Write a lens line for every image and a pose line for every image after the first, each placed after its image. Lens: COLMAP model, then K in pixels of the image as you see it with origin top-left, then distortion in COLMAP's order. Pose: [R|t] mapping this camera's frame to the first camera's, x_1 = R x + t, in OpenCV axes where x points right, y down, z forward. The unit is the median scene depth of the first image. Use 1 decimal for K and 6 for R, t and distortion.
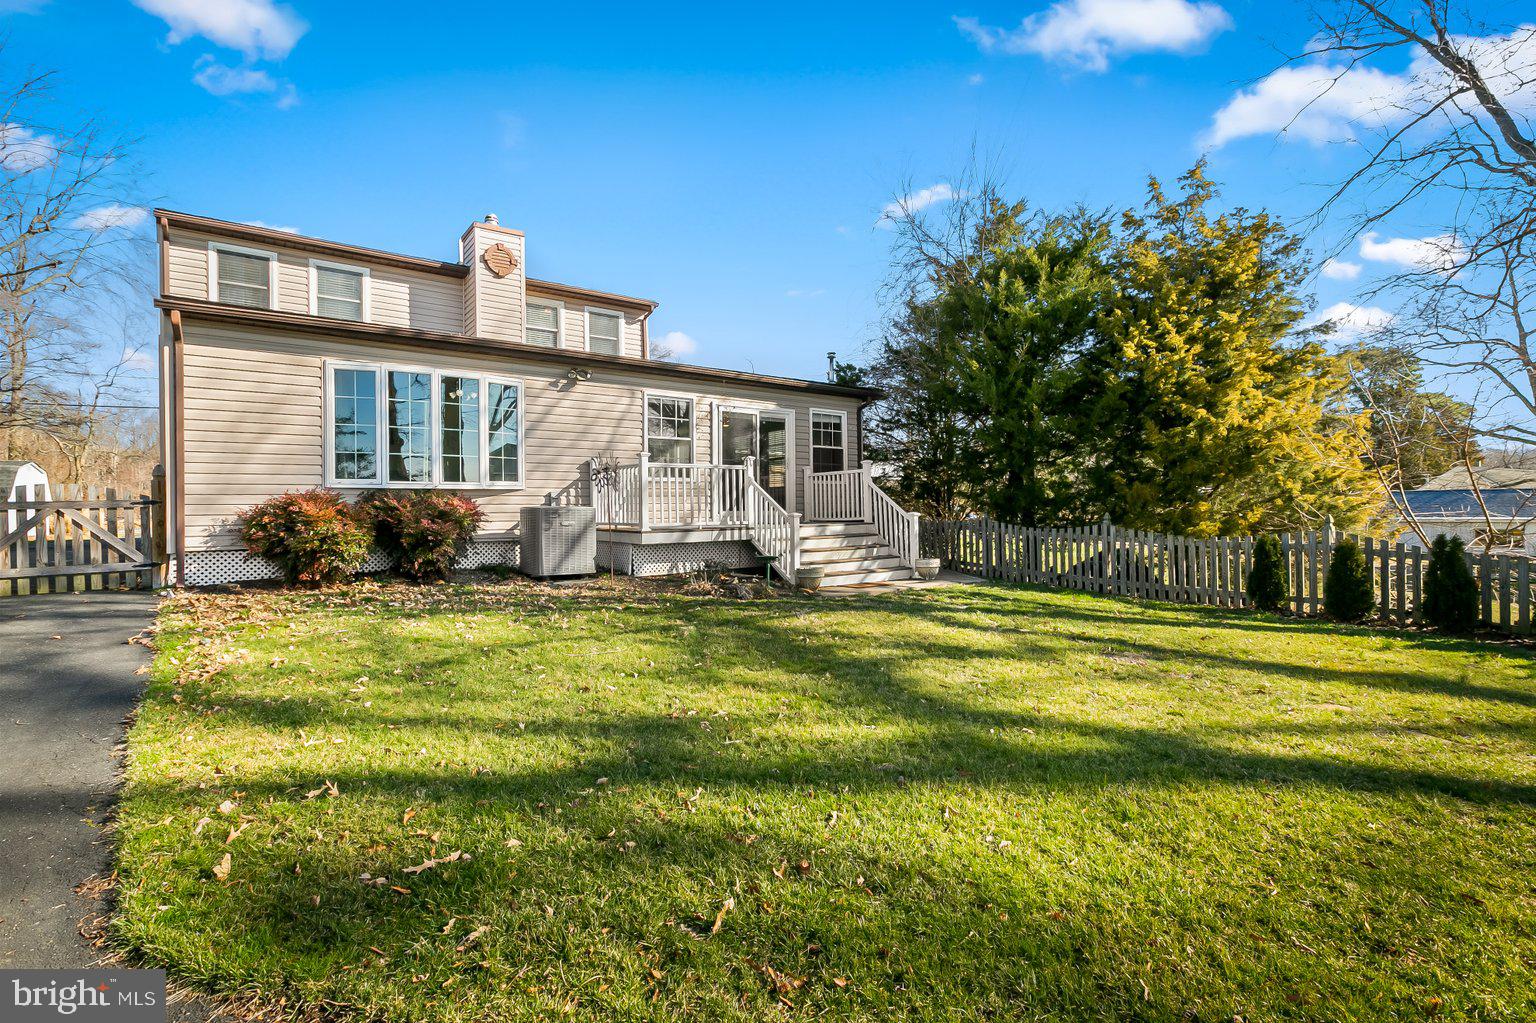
lens RADIAL K [[712.5, 0, 775.9], [0, 712.5, 513.2], [0, 0, 1]] dist [-0.001252, 0.001815]
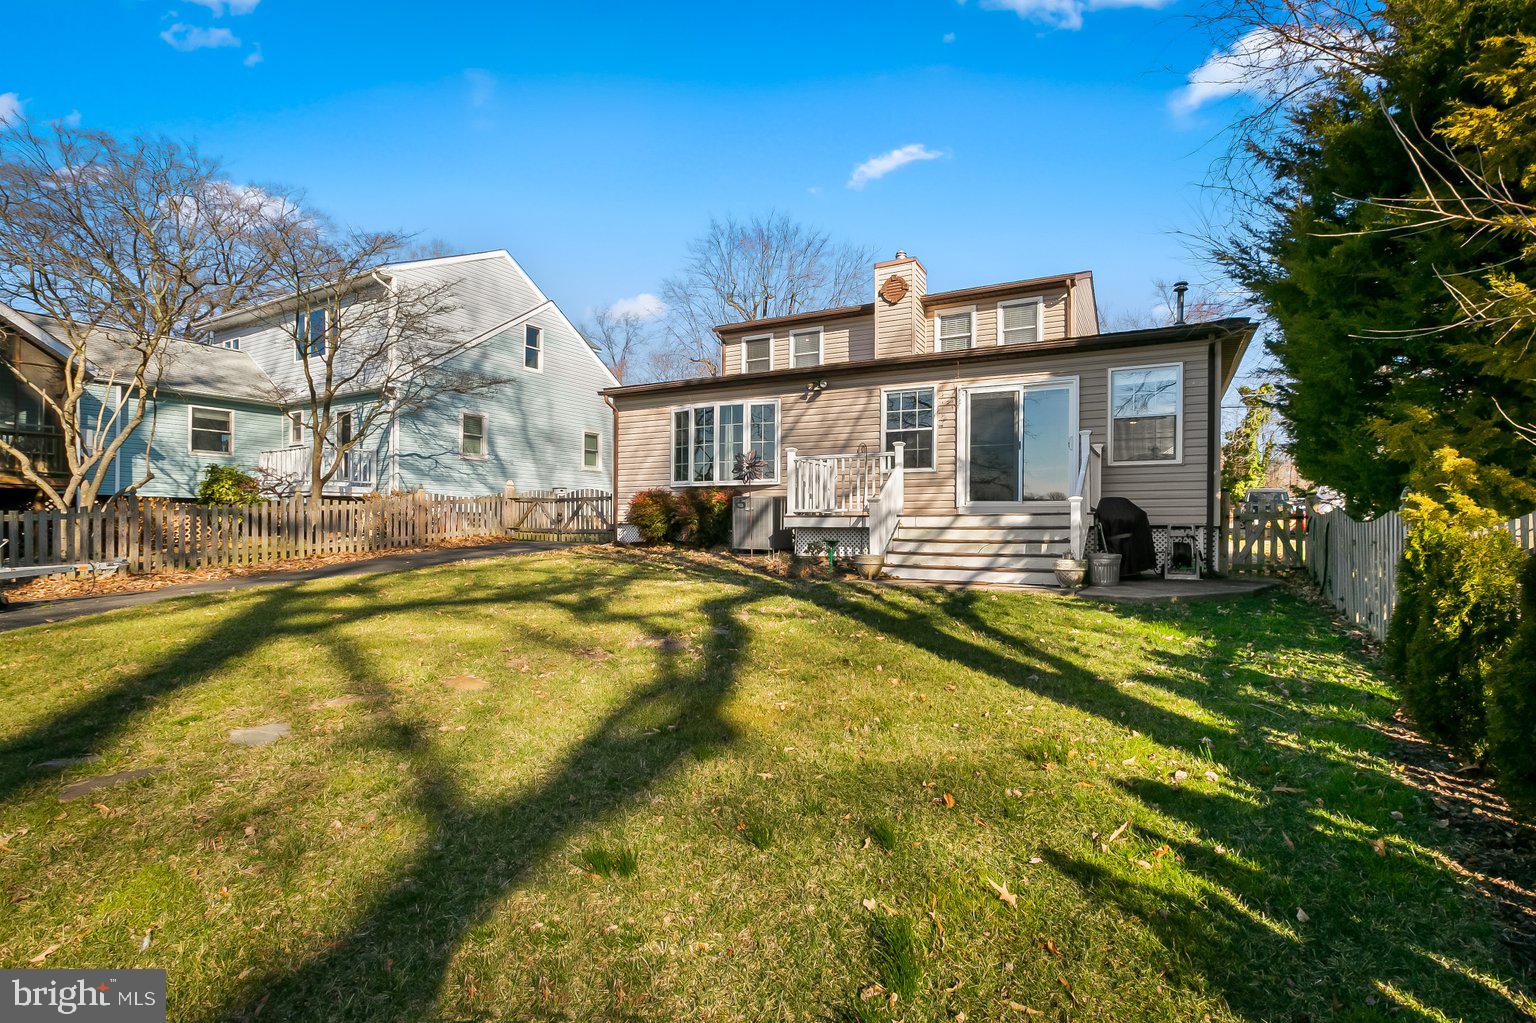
lens RADIAL K [[712.5, 0, 773.3], [0, 712.5, 508.7], [0, 0, 1]] dist [-0.001252, 0.001815]
pose [[0.428312, -0.002917, -0.903626, 0.681014], [-0.010287, 0.999914, -0.008103, 0.018546], [0.903572, 0.012766, 0.428245, 0.377391]]
